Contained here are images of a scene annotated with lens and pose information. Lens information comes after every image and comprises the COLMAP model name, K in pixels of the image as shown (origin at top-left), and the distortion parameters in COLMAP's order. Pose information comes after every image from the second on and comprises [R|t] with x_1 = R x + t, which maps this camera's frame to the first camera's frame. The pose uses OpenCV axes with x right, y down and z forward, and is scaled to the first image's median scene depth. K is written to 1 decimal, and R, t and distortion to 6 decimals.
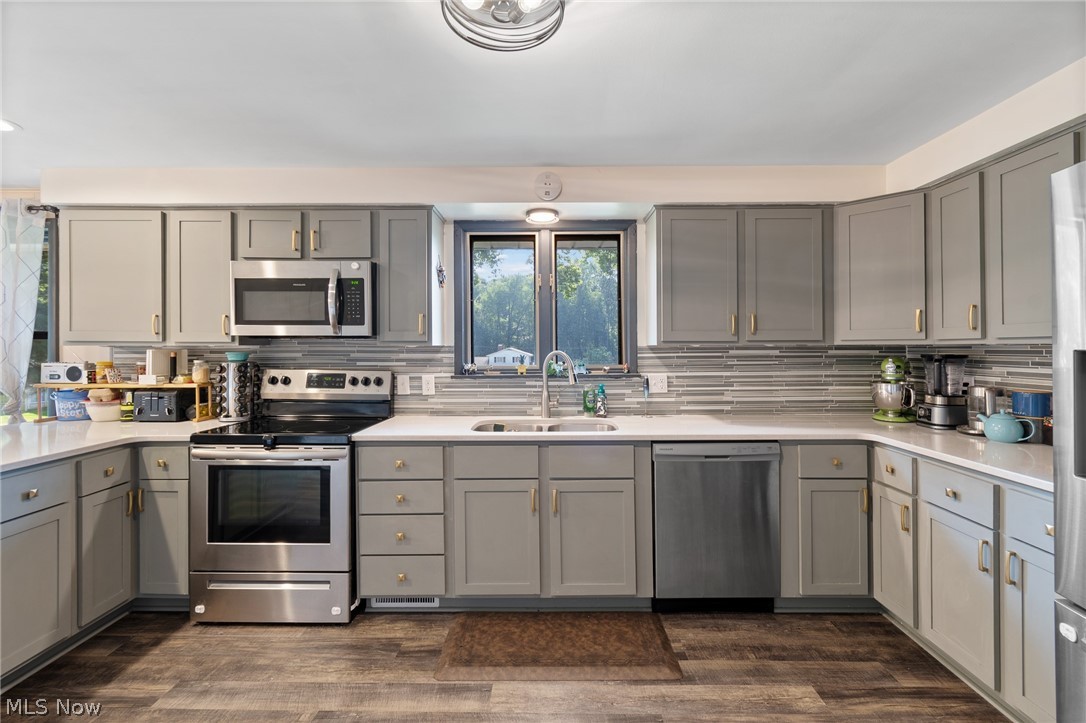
lens RADIAL K [[491.1, 0, 545.8], [0, 491.1, 340.8], [0, 0, 1]] dist [0.000485, 0.000078]
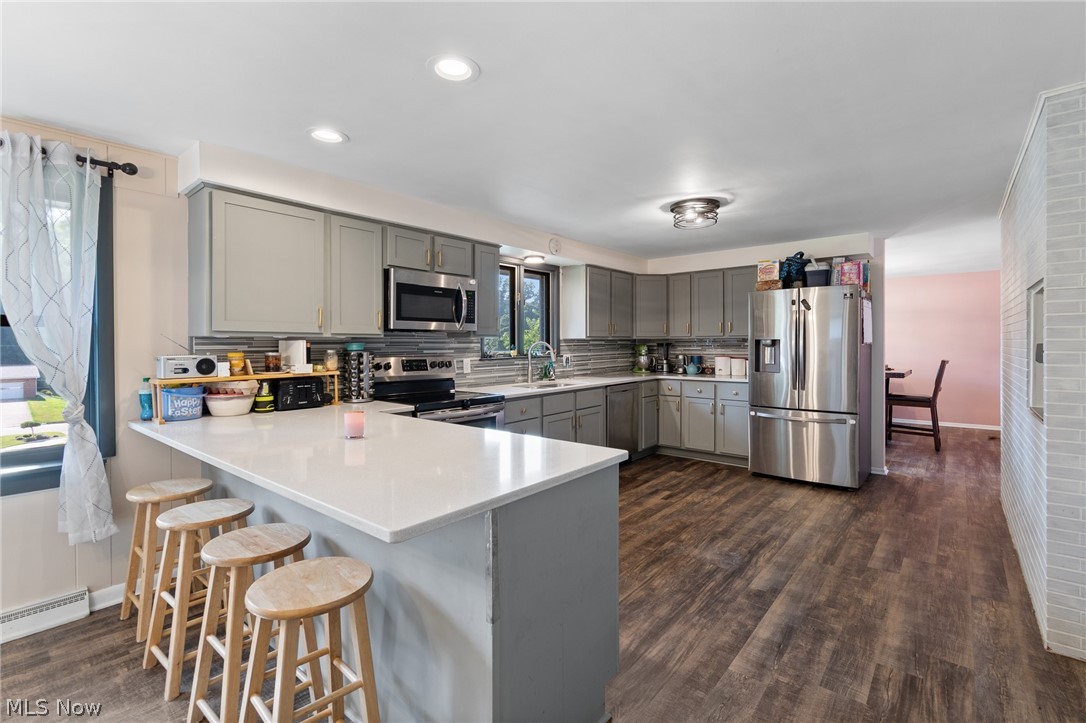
lens RADIAL K [[491.1, 0, 545.8], [0, 491.1, 340.8], [0, 0, 1]] dist [0.000485, 0.000078]
pose [[0.631652, 0.001494, 0.775250, -1.237521], [-0.006880, 0.999970, 0.003678, 0.011167], [-0.775221, -0.007657, 0.631643, -0.066941]]
